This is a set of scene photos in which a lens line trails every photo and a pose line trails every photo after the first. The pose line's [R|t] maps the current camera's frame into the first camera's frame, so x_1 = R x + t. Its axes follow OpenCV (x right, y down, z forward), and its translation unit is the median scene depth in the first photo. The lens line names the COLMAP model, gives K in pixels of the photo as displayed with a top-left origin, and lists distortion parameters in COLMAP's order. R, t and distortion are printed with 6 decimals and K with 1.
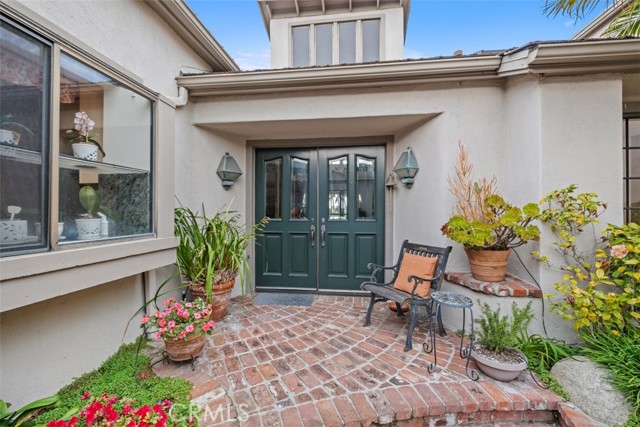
lens RADIAL K [[282.6, 0, 320.2], [0, 282.6, 208.7], [0, 0, 1]] dist [-0.003307, -0.000628]
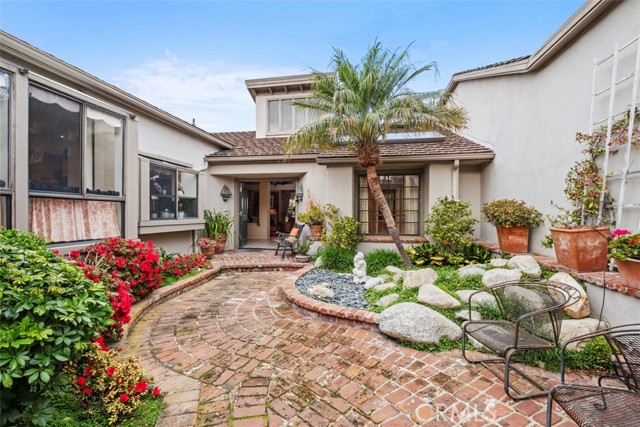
lens RADIAL K [[274.7, 0, 324.2], [0, 274.7, 214.1], [0, 0, 1]] dist [-0.003110, -0.001127]
pose [[0.999457, 0.005212, -0.032547, 0.762658], [-0.004791, 0.999904, 0.012985, 0.001381], [0.032612, -0.012822, 0.999386, -1.673476]]
